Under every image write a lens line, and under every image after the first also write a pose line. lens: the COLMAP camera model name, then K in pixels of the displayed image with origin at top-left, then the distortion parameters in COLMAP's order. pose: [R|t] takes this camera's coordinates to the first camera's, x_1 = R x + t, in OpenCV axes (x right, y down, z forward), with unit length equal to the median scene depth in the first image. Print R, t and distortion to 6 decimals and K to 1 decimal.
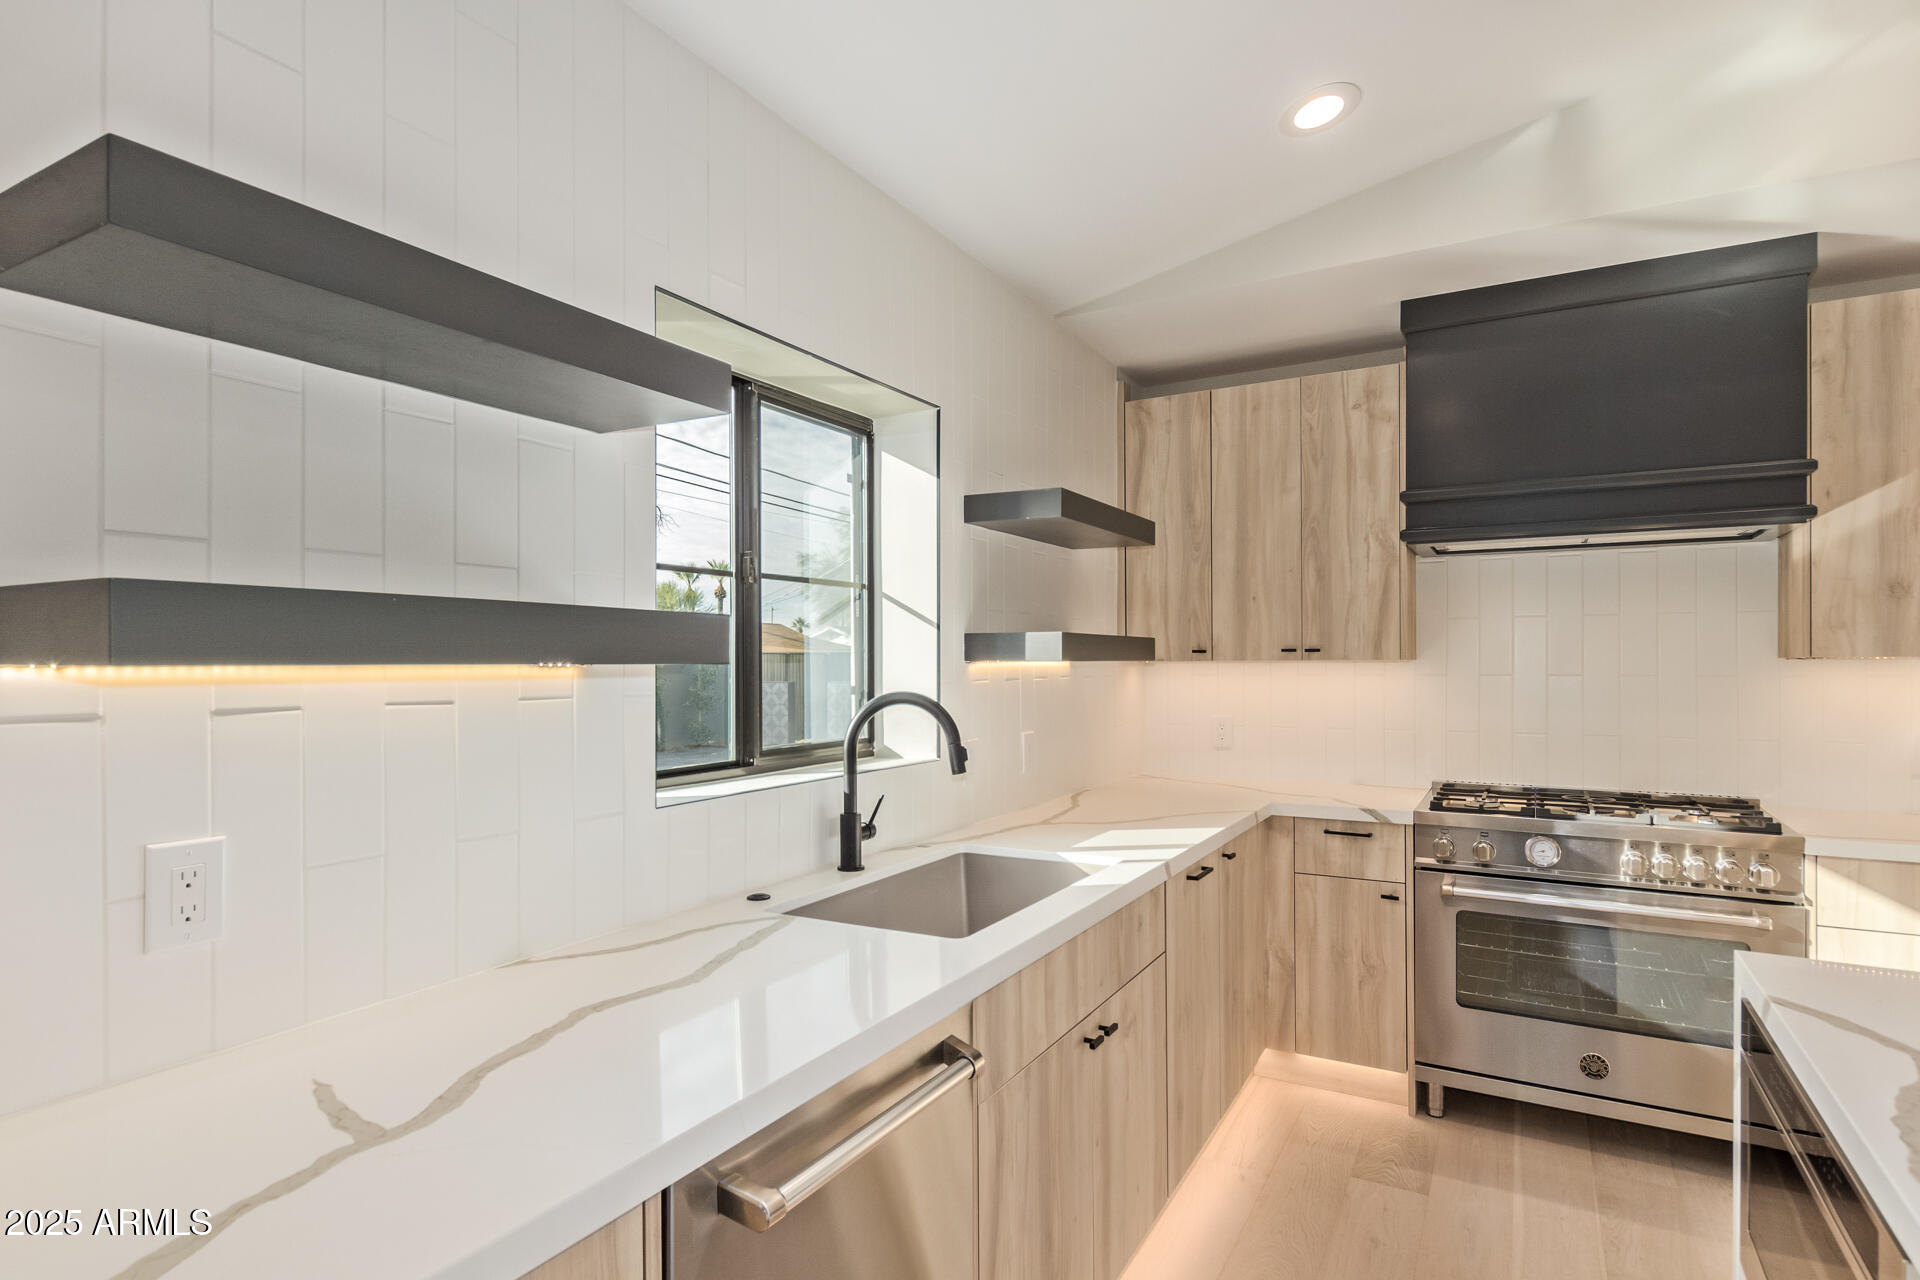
lens RADIAL K [[1003.1, 0, 960.4], [0, 1003.1, 646.3], [0, 0, 1]] dist [-0.017993, -0.000014]
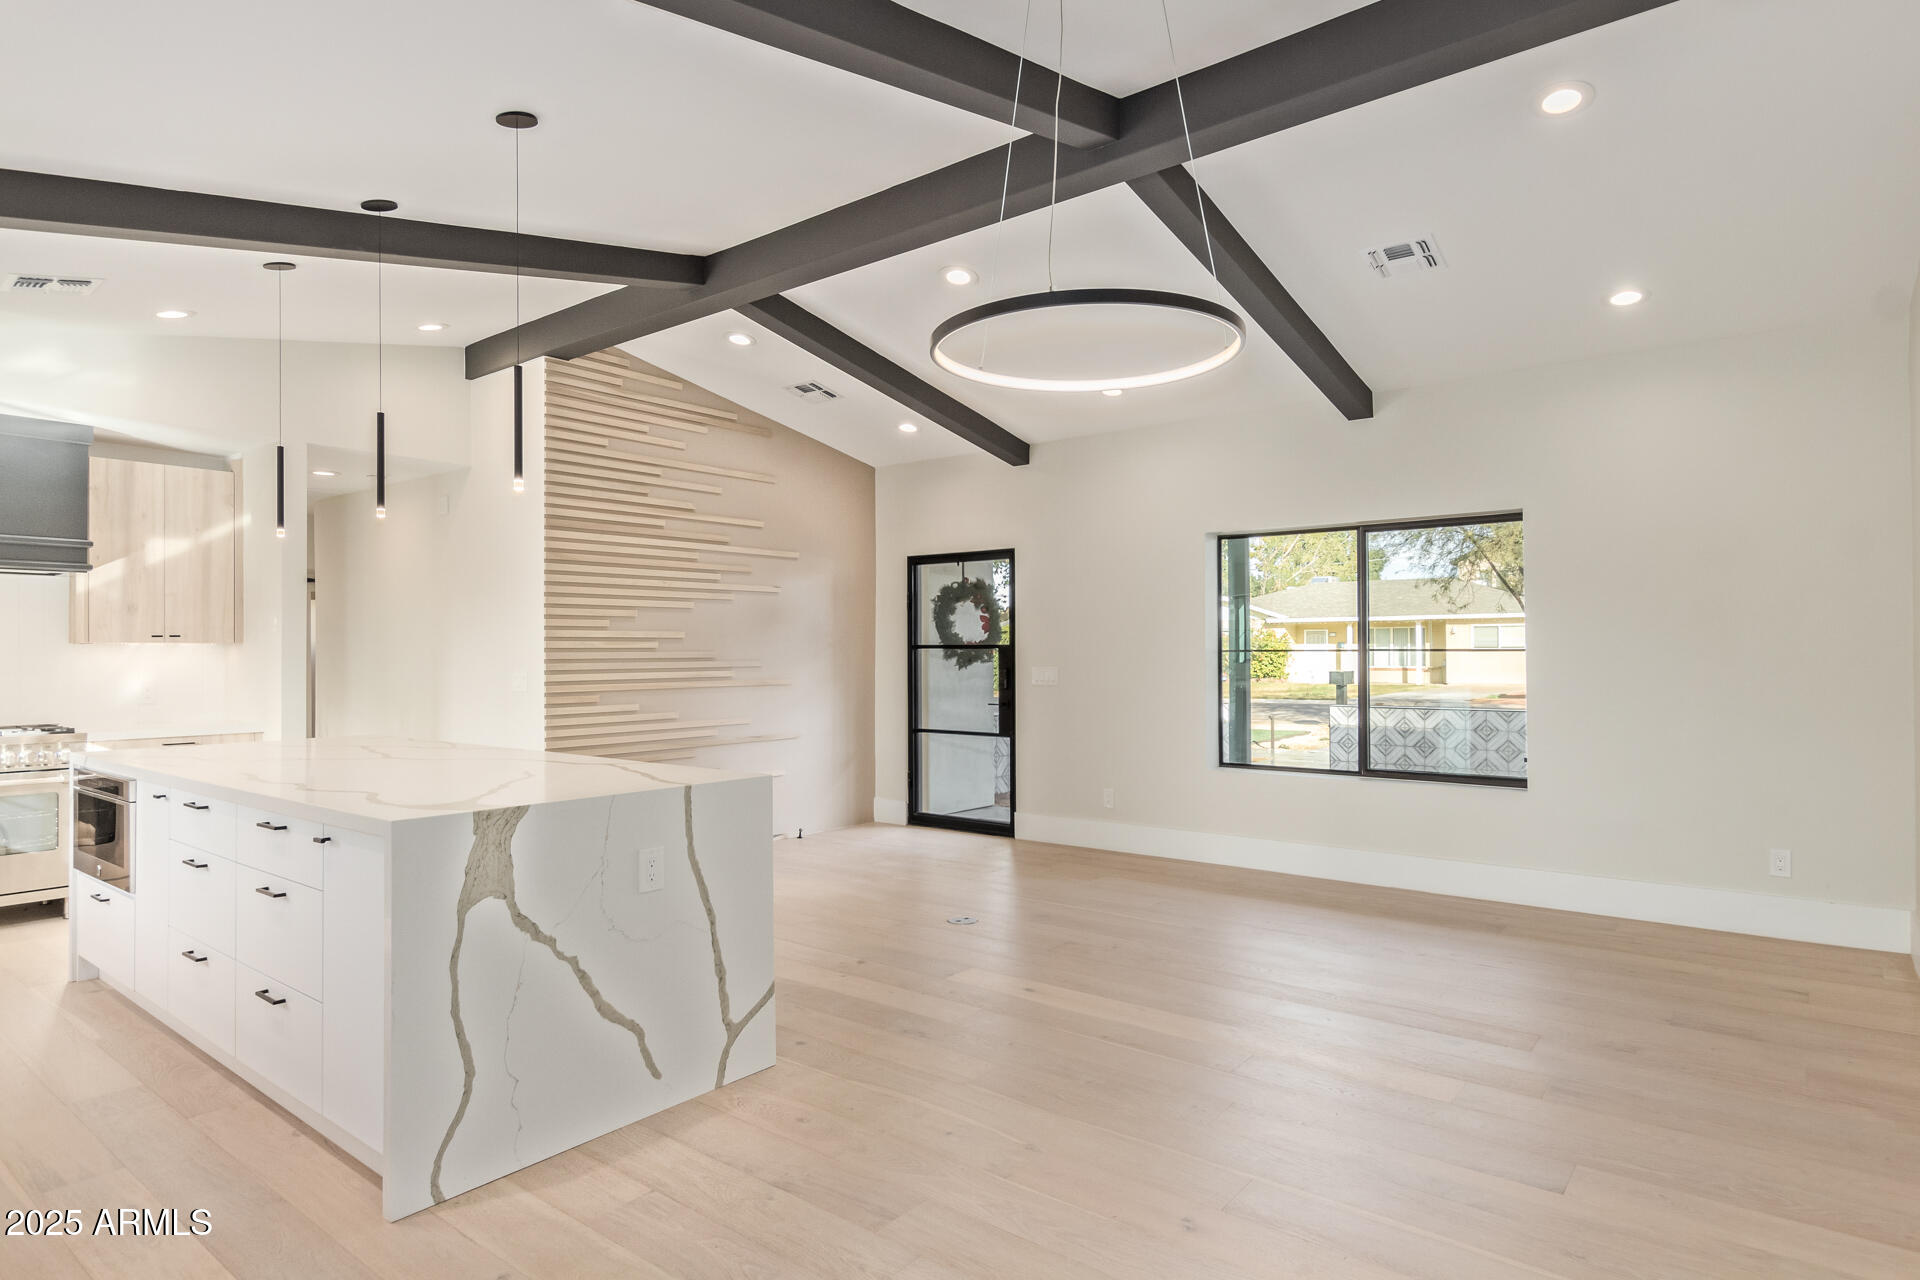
lens RADIAL K [[1107.5, 0, 966.2], [0, 1107.5, 642.4], [0, 0, 1]] dist [0.008524, 0.000484]
pose [[0.173467, 0.007659, 0.984810, -0.984554], [0.007740, 0.999928, -0.009140, 0.044730], [-0.984809, 0.009208, 0.173395, -1.064177]]
